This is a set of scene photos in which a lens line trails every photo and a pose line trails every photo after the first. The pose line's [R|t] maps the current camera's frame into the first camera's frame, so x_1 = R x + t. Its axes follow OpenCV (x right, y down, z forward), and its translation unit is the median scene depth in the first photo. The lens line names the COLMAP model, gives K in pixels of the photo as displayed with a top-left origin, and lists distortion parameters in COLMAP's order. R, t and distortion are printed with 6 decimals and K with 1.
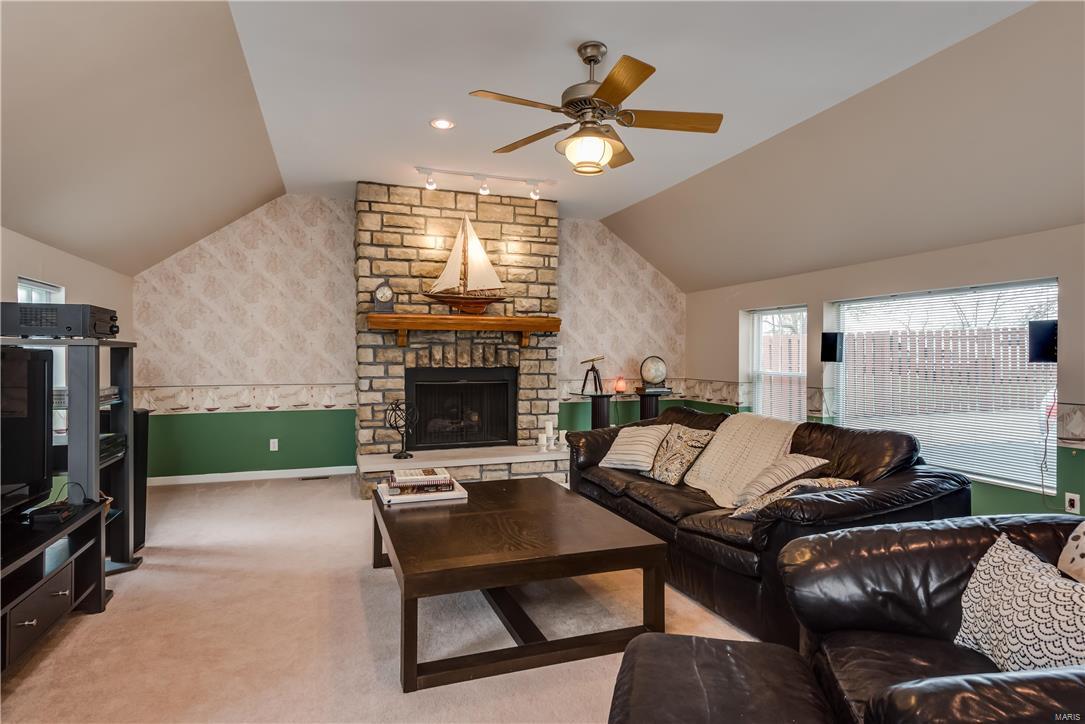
lens RADIAL K [[590.1, 0, 542.5], [0, 590.1, 362.0], [0, 0, 1]] dist [-0.000319, 0.000286]
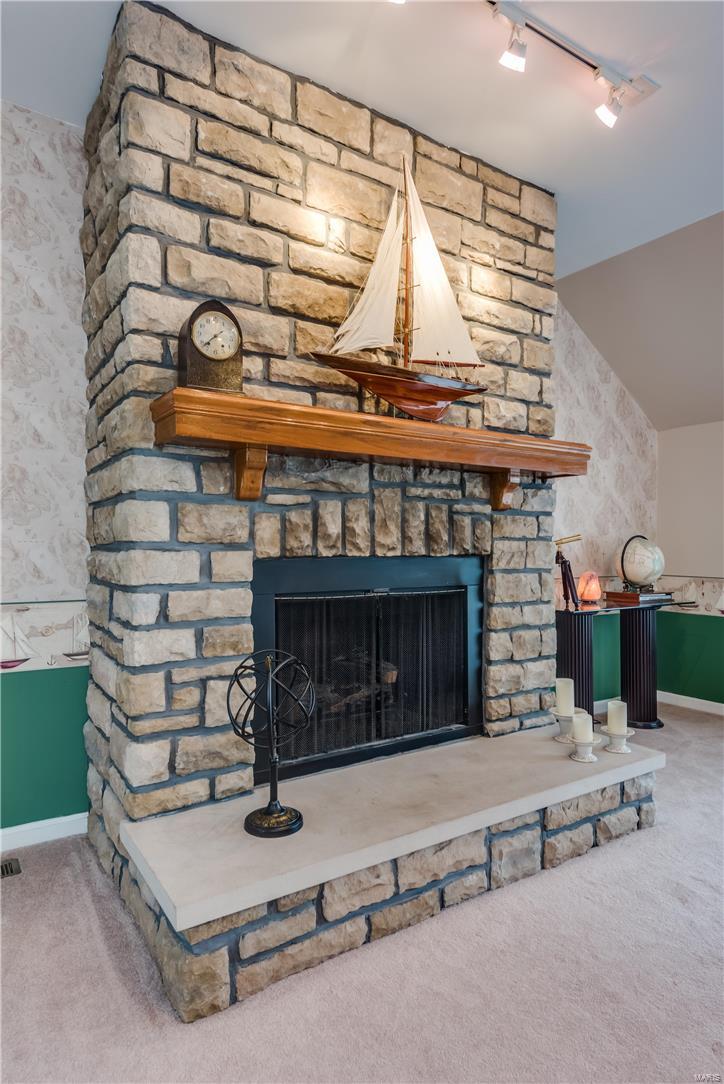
lens RADIAL K [[632.3, 0, 362.0], [0, 632.3, 542.0], [0, 0, 1]] dist [0.020191, -0.002082]
pose [[0.973487, 0.000999, 0.228741, -0.252252], [0.002935, 0.999854, -0.016860, 0.006760], [-0.228725, 0.017085, 0.973341, 0.593804]]
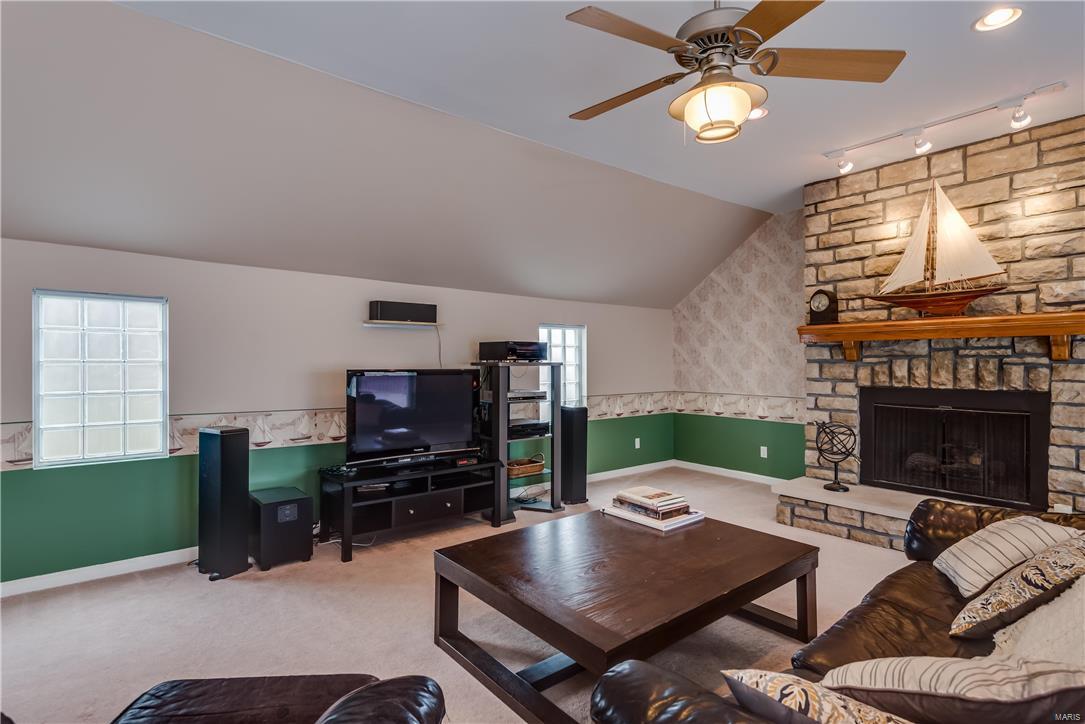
lens RADIAL K [[536.6, 0, 542.5], [0, 536.6, 362.0], [0, 0, 1]] dist [0.001688, -0.000046]
pose [[0.315876, 0.001217, -0.948800, 0.350303], [-0.009970, 0.999948, -0.002037, -0.017872], [0.948748, 0.010103, 0.315872, 0.319546]]
